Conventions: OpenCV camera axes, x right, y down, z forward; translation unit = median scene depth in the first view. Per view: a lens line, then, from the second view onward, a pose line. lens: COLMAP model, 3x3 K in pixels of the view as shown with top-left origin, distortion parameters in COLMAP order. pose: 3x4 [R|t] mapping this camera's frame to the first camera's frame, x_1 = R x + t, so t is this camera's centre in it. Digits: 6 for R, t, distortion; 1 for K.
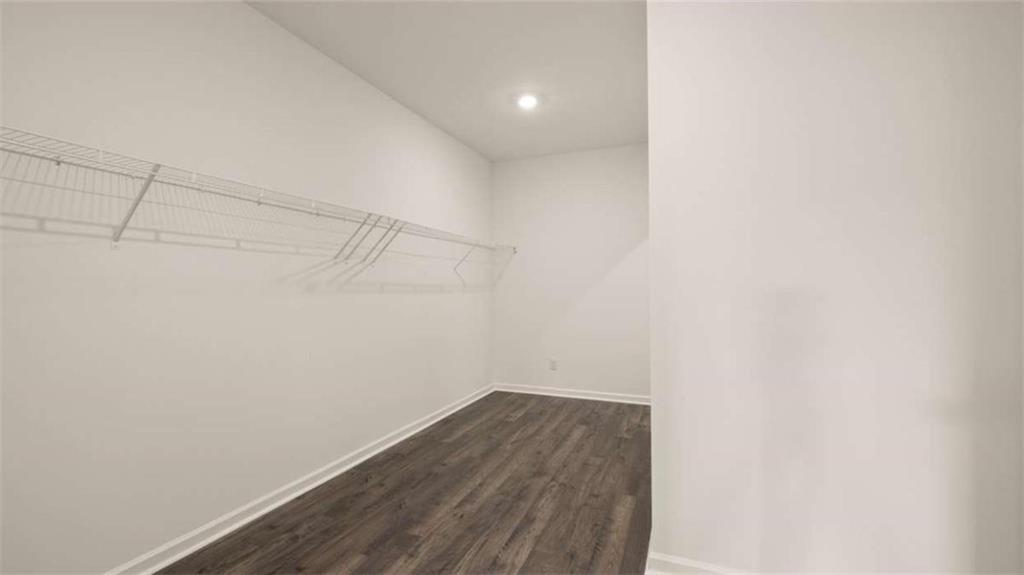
lens RADIAL K [[430.1, 0, 508.8], [0, 430.1, 289.5], [0, 0, 1]] dist [0.000551, 0.000353]
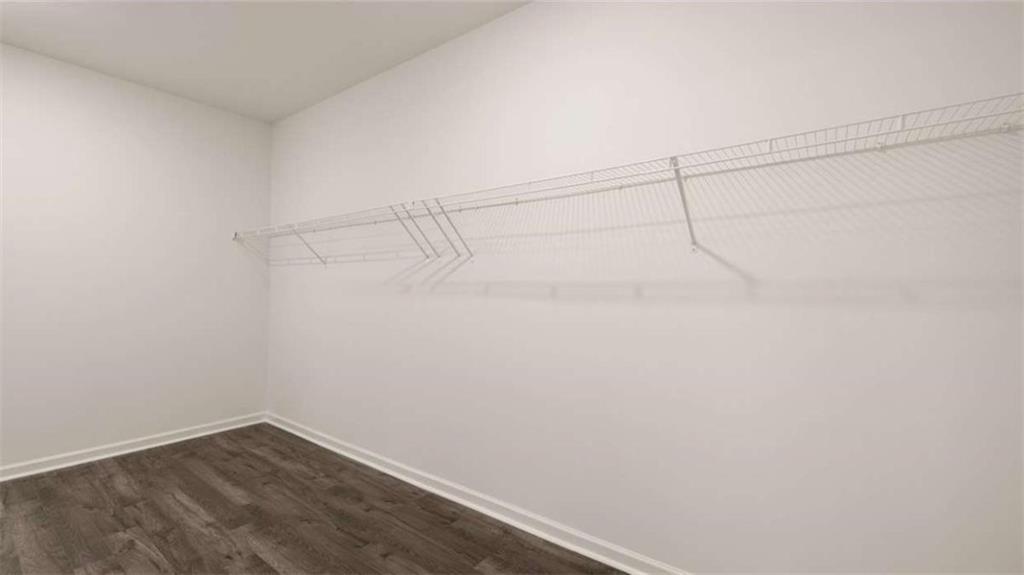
lens RADIAL K [[430.1, 0, 508.8], [0, 430.1, 289.5], [0, 0, 1]] dist [0.000551, 0.000353]
pose [[-0.249686, -0.003232, -0.968322, 0.529494], [-0.008684, 0.999962, -0.001098, -0.004005], [0.968288, 0.008135, -0.249704, 1.599275]]
